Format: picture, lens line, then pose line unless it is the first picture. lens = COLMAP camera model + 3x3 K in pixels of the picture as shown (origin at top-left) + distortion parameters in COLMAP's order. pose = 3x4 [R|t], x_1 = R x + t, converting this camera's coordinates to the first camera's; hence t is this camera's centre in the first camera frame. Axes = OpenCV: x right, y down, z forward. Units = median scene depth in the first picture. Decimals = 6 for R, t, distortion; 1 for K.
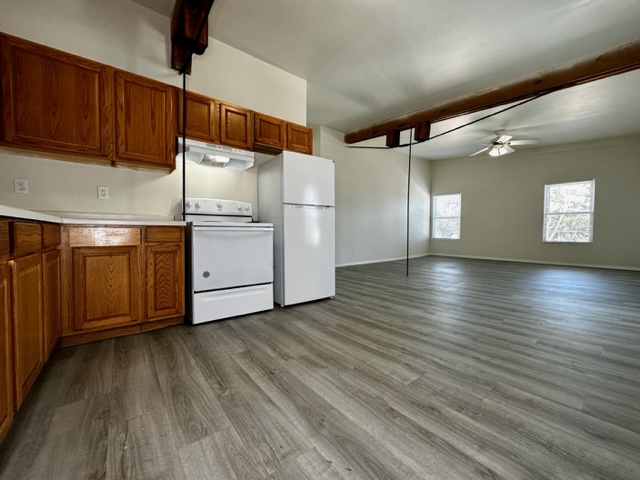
lens RADIAL K [[254.2, 0, 322.1], [0, 254.2, 239.3], [0, 0, 1]] dist [-0.008128, 0.000164]
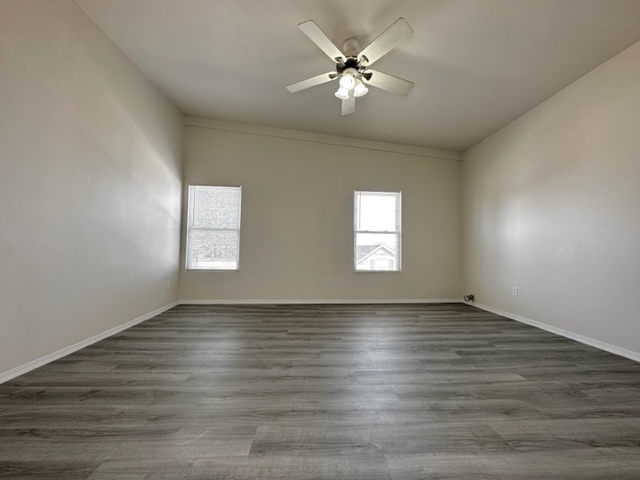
lens RADIAL K [[254.2, 0, 320.4], [0, 254.2, 242.6], [0, 0, 1]] dist [-0.008128, 0.000164]
pose [[0.588328, 0.046436, 0.807288, 0.206217], [0.015586, 0.997513, -0.068737, -0.018659], [-0.808472, 0.053022, 0.586141, 0.537627]]
